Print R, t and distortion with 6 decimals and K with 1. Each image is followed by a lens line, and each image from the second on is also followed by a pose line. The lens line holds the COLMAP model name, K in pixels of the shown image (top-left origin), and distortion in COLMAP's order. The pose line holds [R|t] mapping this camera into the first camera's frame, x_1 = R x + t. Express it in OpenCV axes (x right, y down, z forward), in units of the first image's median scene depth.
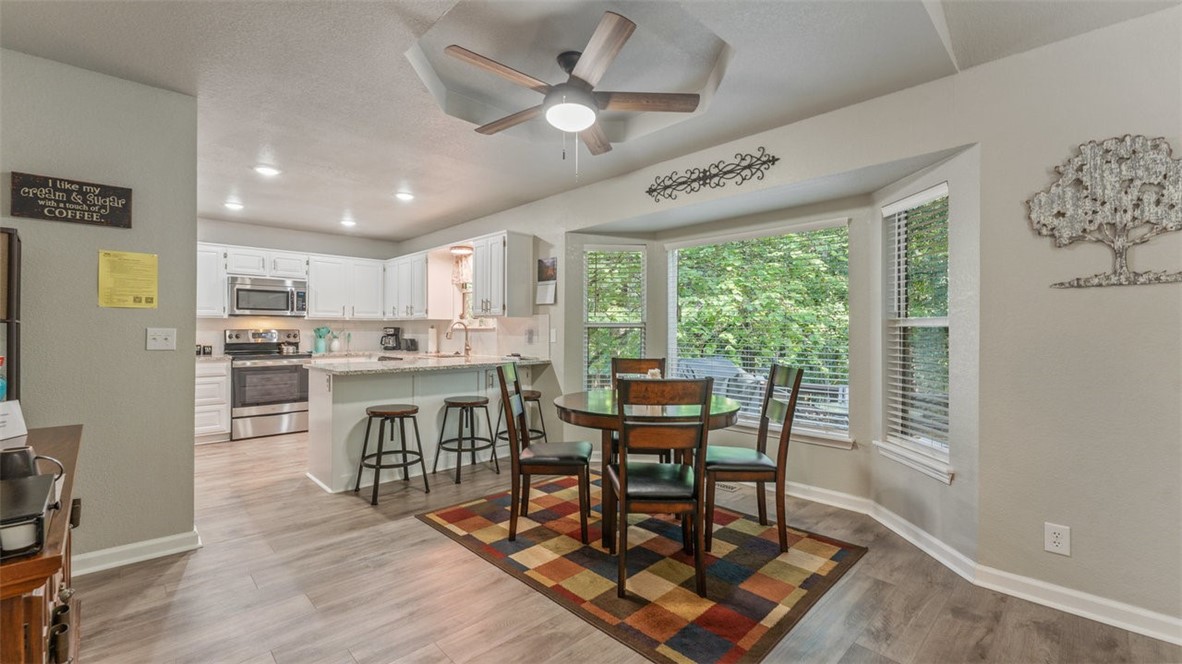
lens RADIAL K [[485.8, 0, 583.2], [0, 485.8, 325.1], [0, 0, 1]] dist [0.001251, 0.000131]
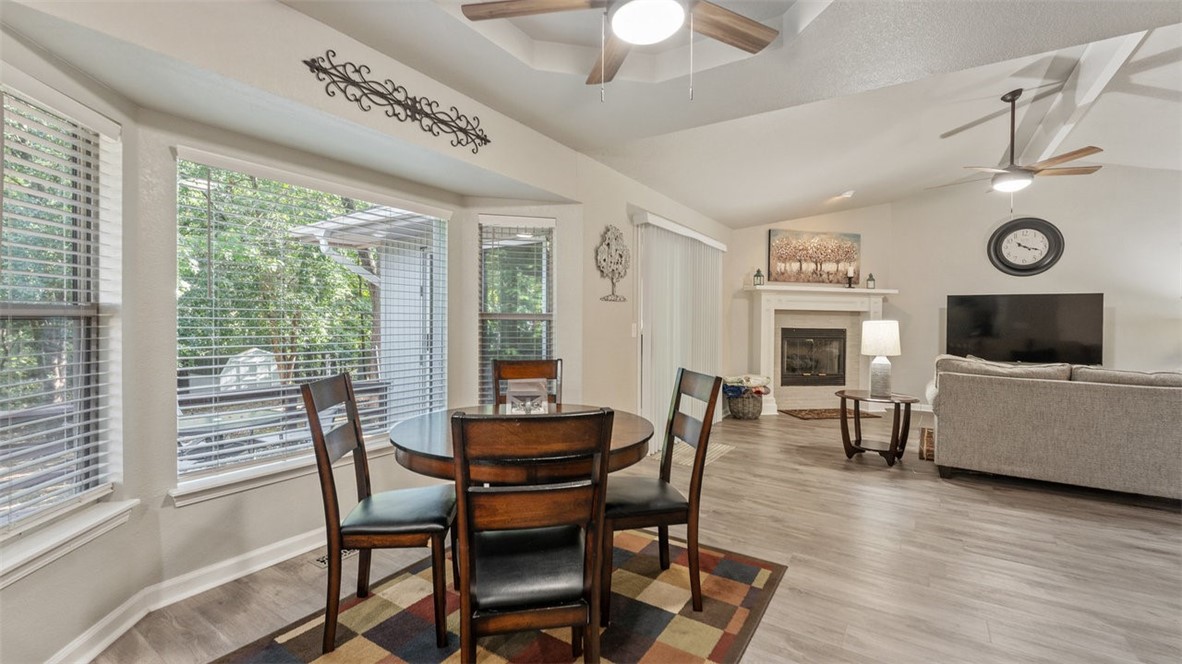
lens RADIAL K [[485.8, 0, 600.0], [0, 485.8, 324.5], [0, 0, 1]] dist [0.001251, 0.000131]
pose [[-0.219770, -0.015194, 0.975433, -0.450491], [-0.019125, 0.999754, 0.011264, -0.003278], [-0.975364, -0.016179, -0.220007, 0.794511]]
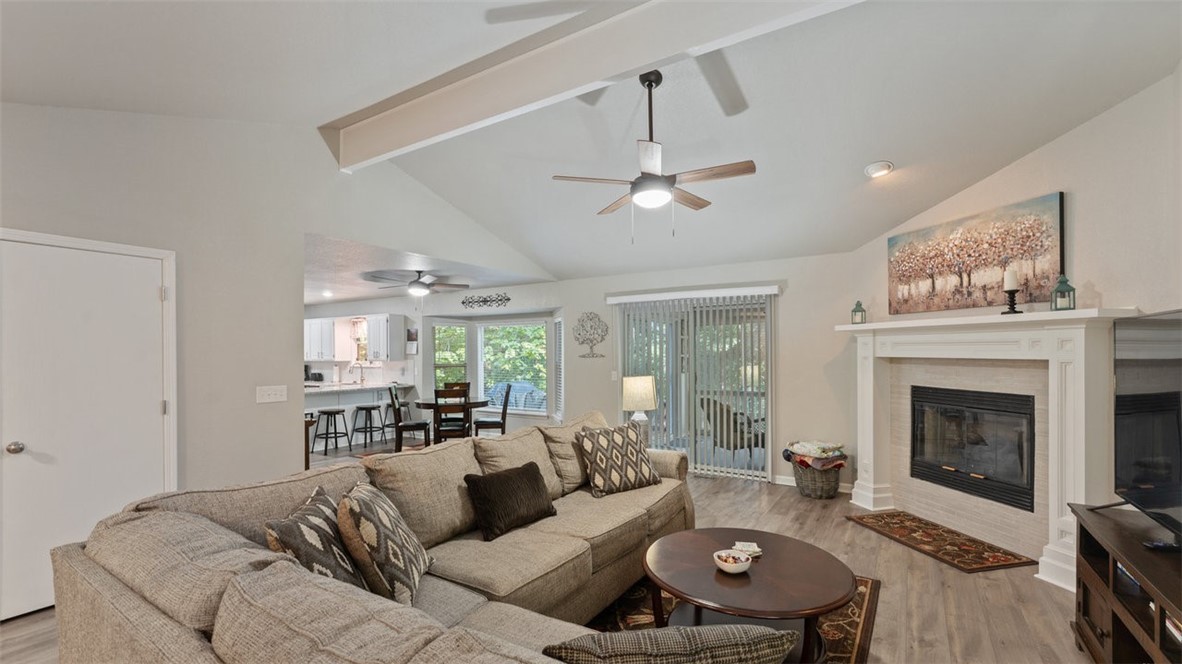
lens RADIAL K [[518.4, 0, 590.5], [0, 518.4, 350.9], [0, 0, 1]] dist [0.002792, 0.000102]
pose [[0.971523, -0.008264, 0.236800, 0.139257], [0.006601, 0.999948, 0.007815, -0.080537], [-0.236852, -0.006029, 0.971527, -1.288120]]
